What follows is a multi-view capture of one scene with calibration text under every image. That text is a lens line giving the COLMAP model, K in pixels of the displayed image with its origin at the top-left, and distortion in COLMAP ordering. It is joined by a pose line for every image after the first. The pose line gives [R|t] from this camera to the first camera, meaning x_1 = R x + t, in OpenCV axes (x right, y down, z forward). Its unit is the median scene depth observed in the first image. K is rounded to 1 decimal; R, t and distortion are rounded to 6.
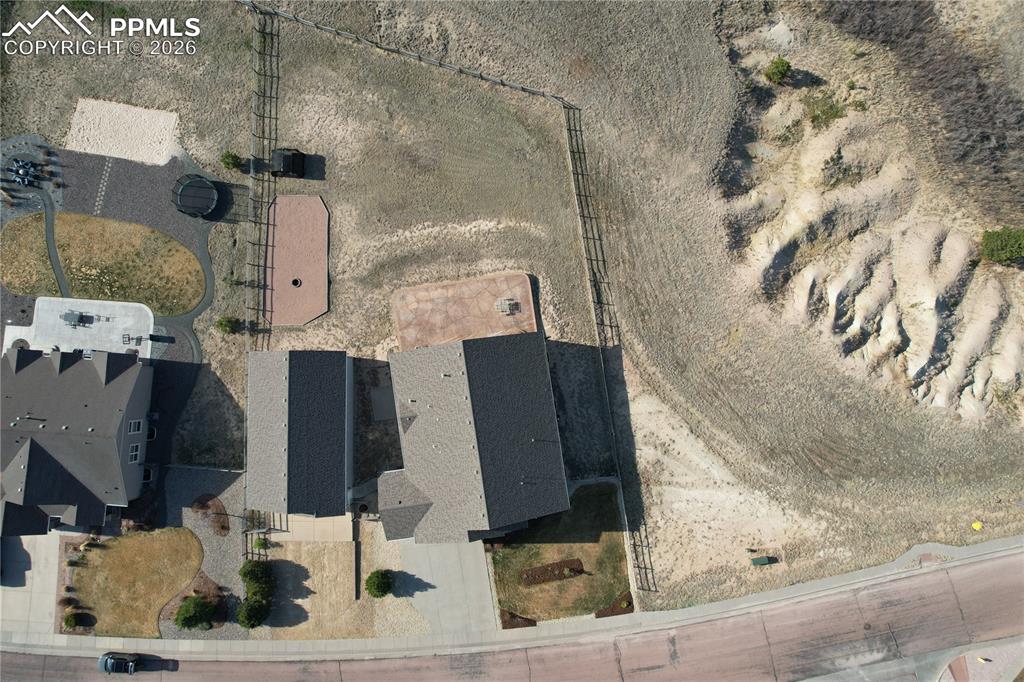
lens RADIAL K [[653.1, 0, 514.0], [0, 653.1, 346.0], [0, 0, 1]] dist [-0.076361, 0.069736]
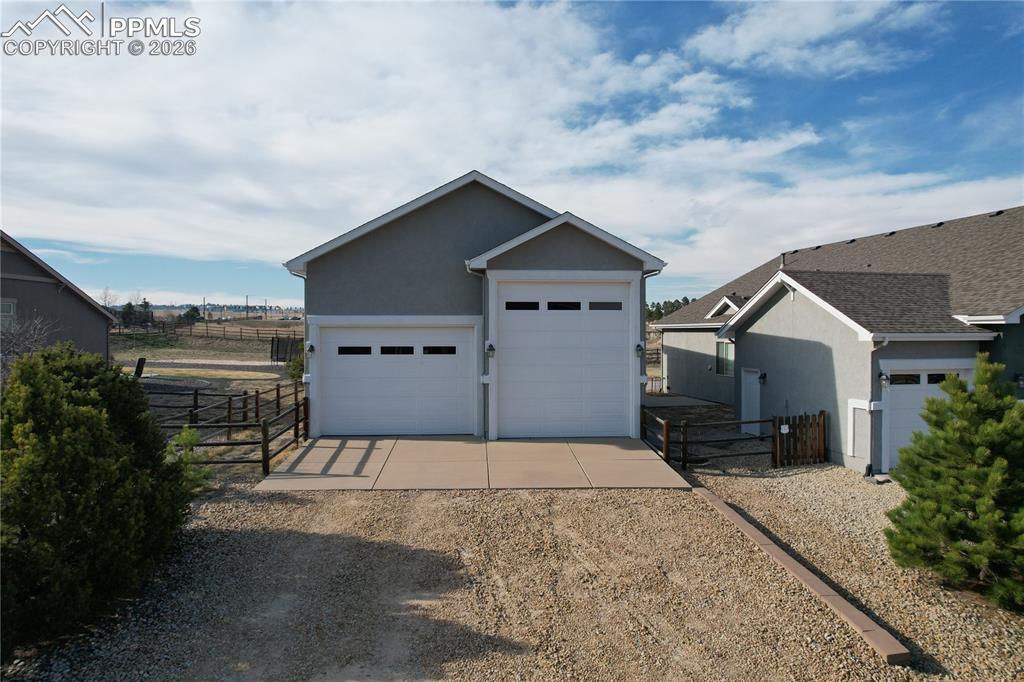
lens RADIAL K [[653.1, 0, 514.0], [0, 653.1, 346.0], [0, 0, 1]] dist [-0.076361, 0.069736]
pose [[0.998224, 0.009488, 0.058820, -0.310587], [0.057961, 0.073938, -0.995577, 0.480609], [-0.013795, 0.997218, 0.073257, 0.935686]]
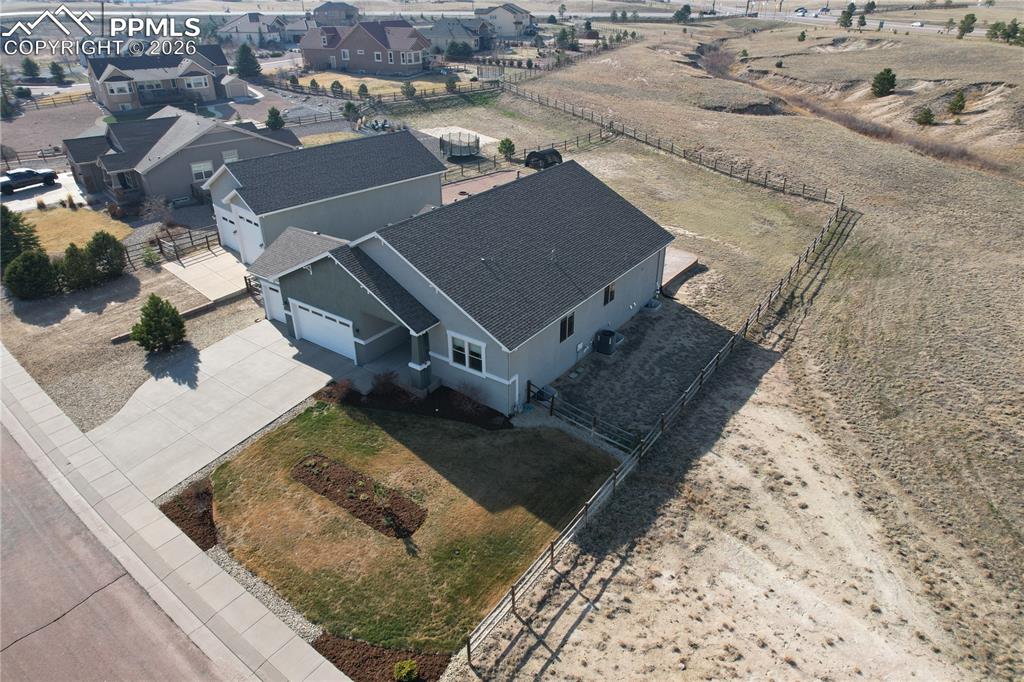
lens RADIAL K [[653.1, 0, 514.0], [0, 653.1, 346.0], [0, 0, 1]] dist [-0.076361, 0.069736]
pose [[0.718218, 0.347604, -0.602772, 0.329597], [-0.695220, 0.394408, -0.600926, 0.480206], [0.028854, 0.850655, 0.524932, 0.719038]]
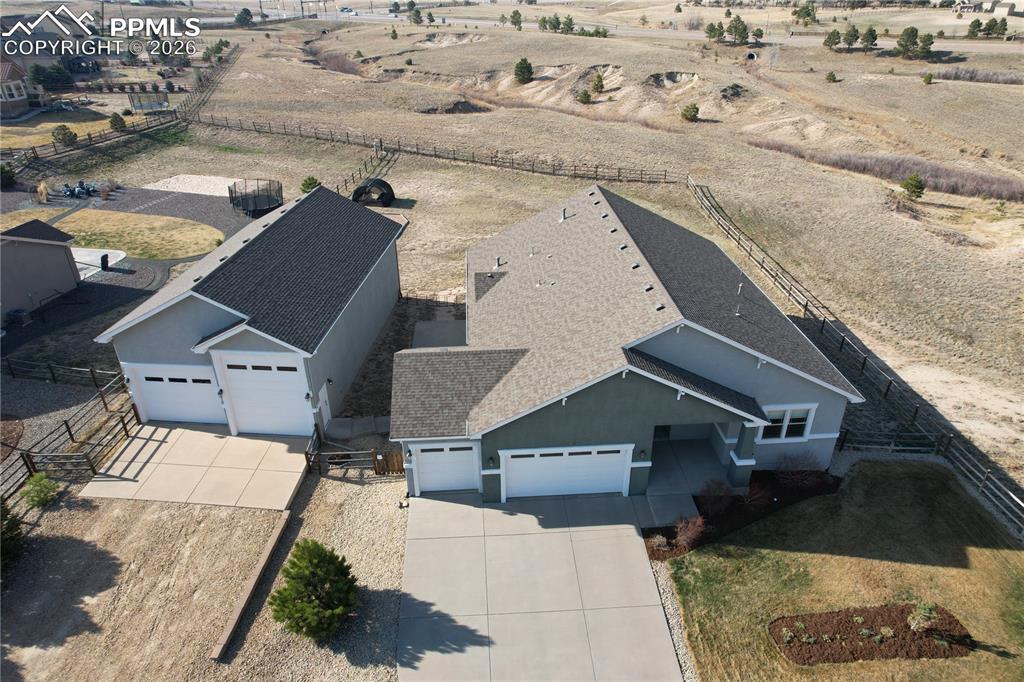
lens RADIAL K [[653.1, 0, 514.0], [0, 653.1, 346.0], [0, 0, 1]] dist [-0.076361, 0.069736]
pose [[0.996512, 0.048057, -0.068217, -0.097110], [-0.083329, 0.529954, -0.843922, 0.547083], [-0.004404, 0.846664, 0.532110, 0.716312]]
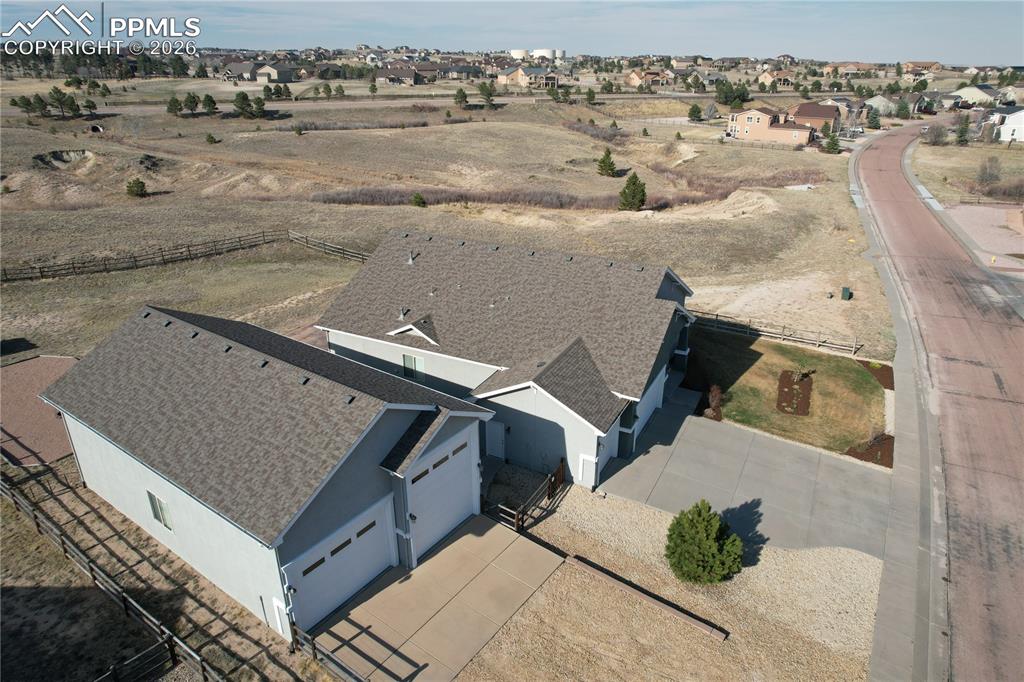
lens RADIAL K [[653.1, 0, 514.0], [0, 653.1, 346.0], [0, 0, 1]] dist [-0.076361, 0.069736]
pose [[0.581808, -0.314498, 0.750060, -0.495438], [0.811469, 0.286743, -0.509211, 0.424700], [-0.054929, 0.904914, 0.422035, 0.733308]]
